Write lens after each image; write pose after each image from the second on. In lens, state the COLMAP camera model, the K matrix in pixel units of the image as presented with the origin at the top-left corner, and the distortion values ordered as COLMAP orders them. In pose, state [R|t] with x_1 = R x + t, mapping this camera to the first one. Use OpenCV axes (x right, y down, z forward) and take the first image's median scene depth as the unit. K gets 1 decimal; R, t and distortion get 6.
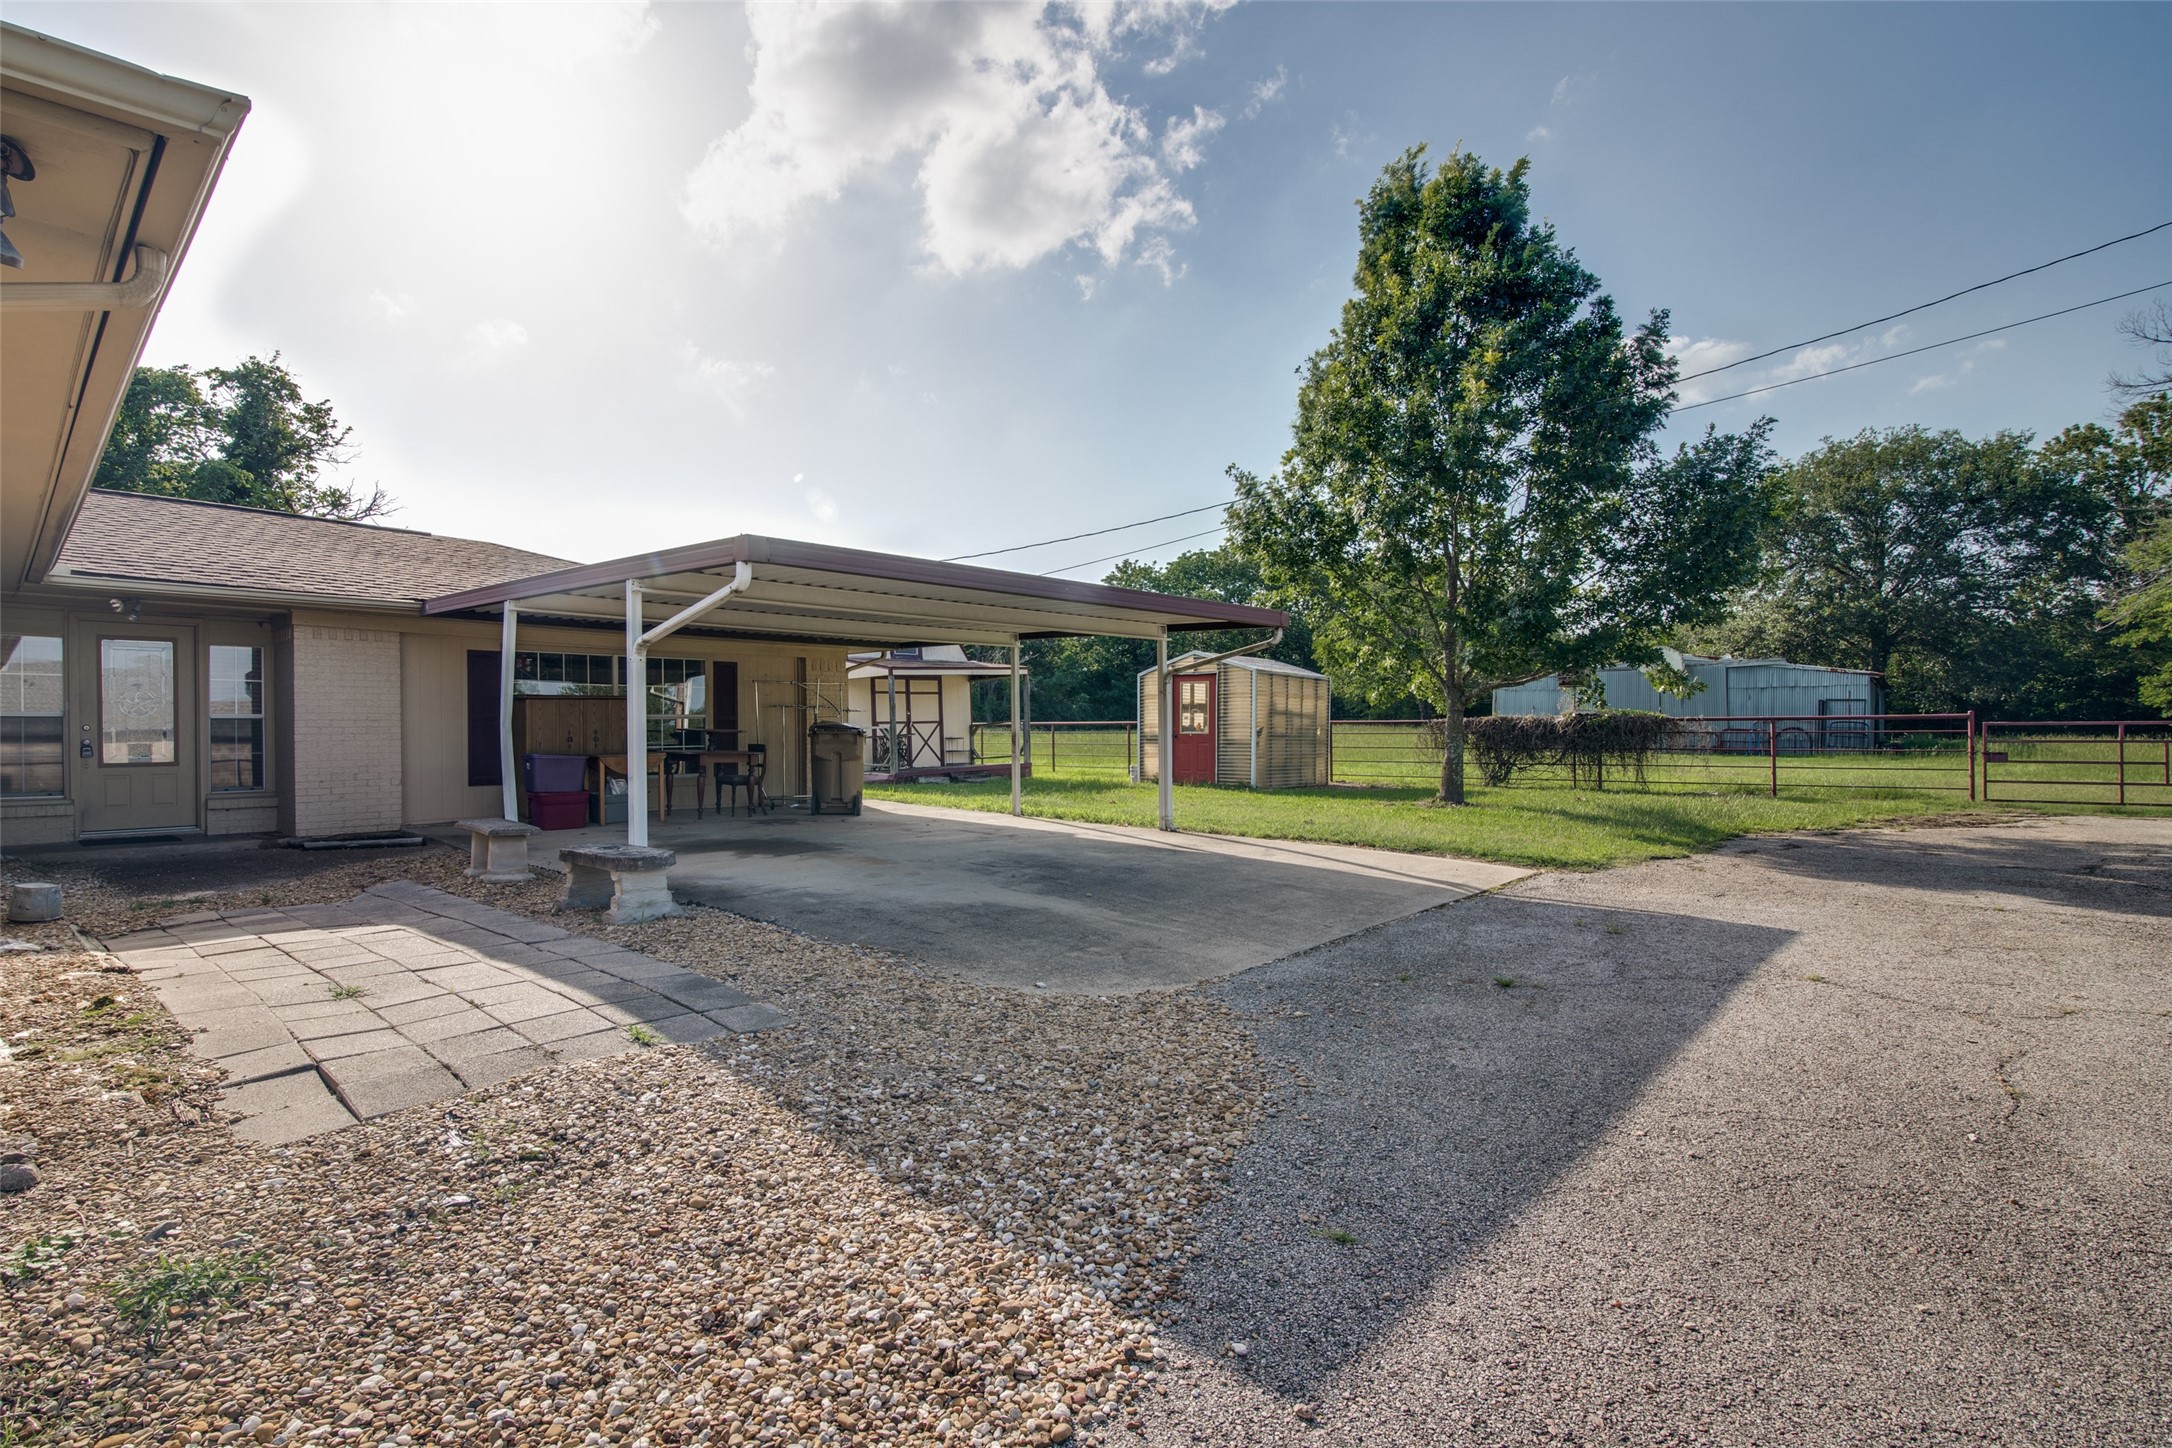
lens RADIAL K [[1064.0, 0, 1082.4], [0, 1064.0, 725.1], [0, 0, 1]] dist [-0.019283, 0.000947]
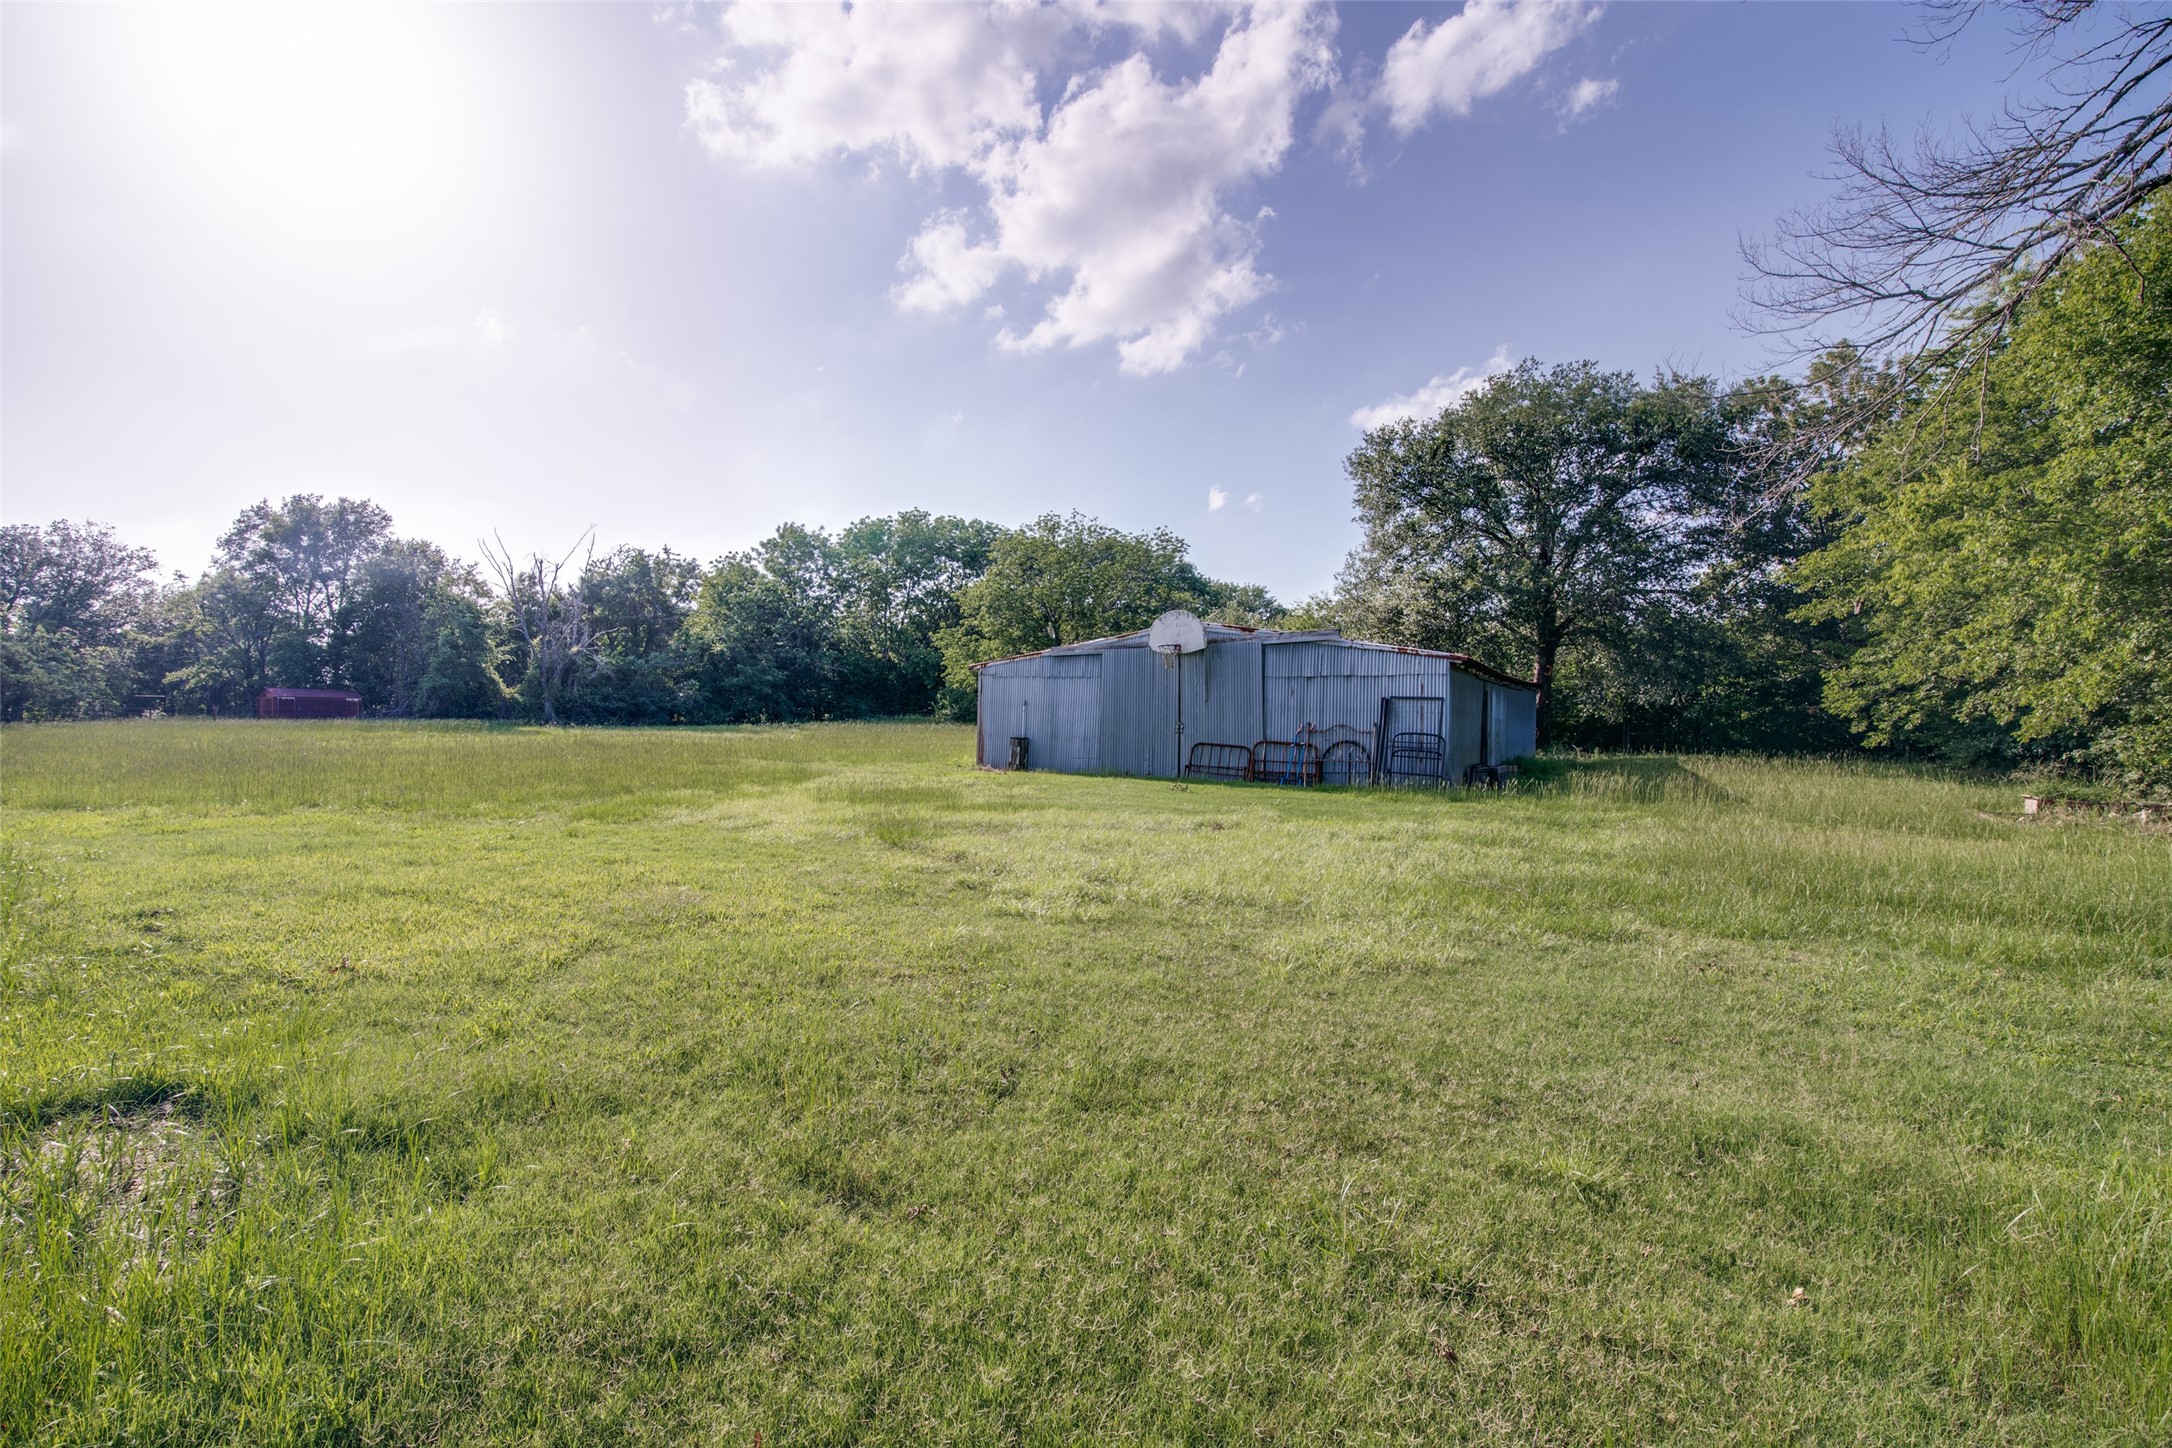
lens RADIAL K [[1064.0, 0, 1094.7], [0, 1064.0, 726.9], [0, 0, 1]] dist [-0.019283, 0.000947]
pose [[0.982569, 0.014004, 0.185372, 0.169557], [-0.014894, 0.999883, 0.003410, -0.002478], [-0.185302, -0.006112, 0.982663, 0.166854]]
